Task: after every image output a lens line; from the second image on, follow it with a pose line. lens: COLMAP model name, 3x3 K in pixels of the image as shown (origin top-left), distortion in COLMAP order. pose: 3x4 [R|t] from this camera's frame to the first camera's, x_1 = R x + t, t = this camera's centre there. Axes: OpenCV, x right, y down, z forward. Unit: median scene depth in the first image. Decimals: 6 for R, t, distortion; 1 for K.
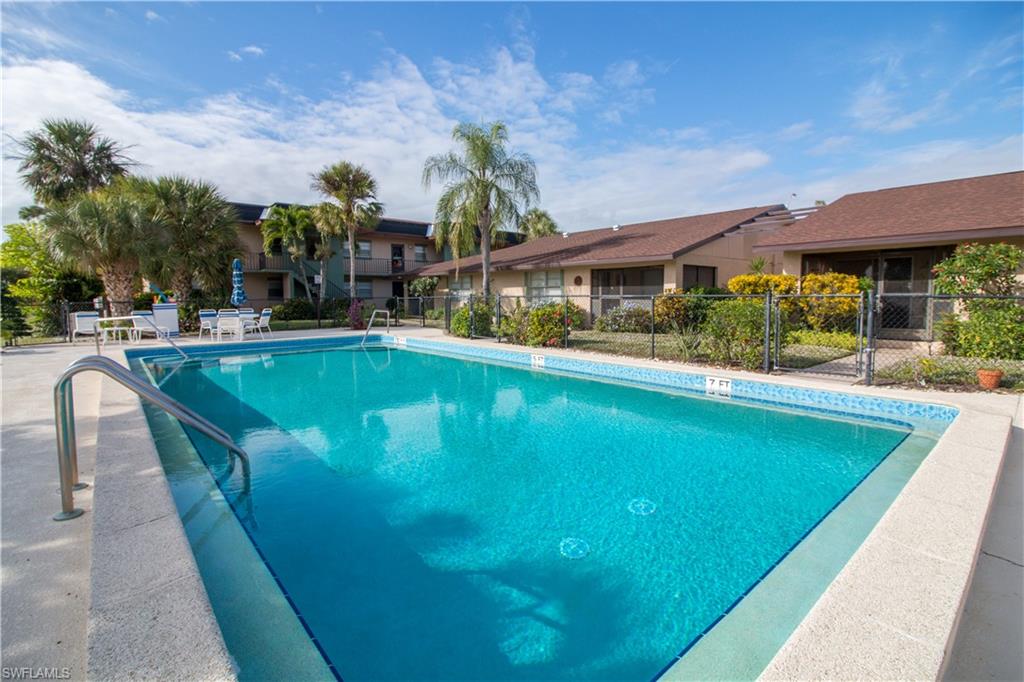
lens RADIAL K [[480.3, 0, 512.0], [0, 480.3, 341.0], [0, 0, 1]] dist [-0.003896, -0.000839]
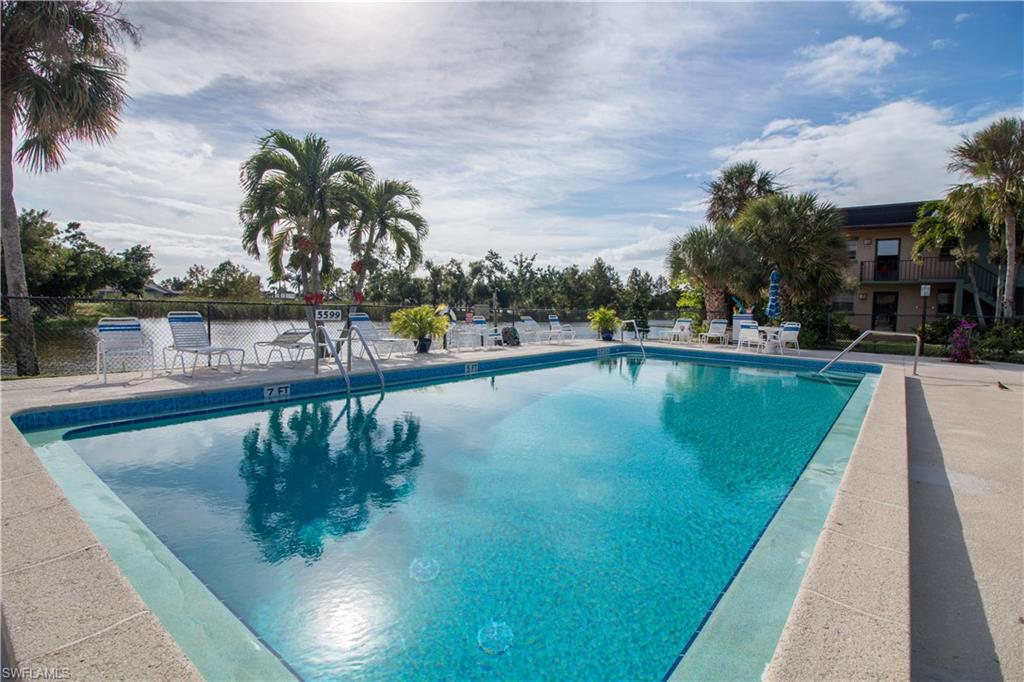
lens RADIAL K [[480.3, 0, 512.0], [0, 480.3, 341.0], [0, 0, 1]] dist [-0.003896, -0.000839]
pose [[0.192033, 0.094601, -0.976818, 0.280152], [-0.121681, 0.989958, 0.071953, -0.032897], [0.973816, 0.105042, 0.201616, 0.290221]]
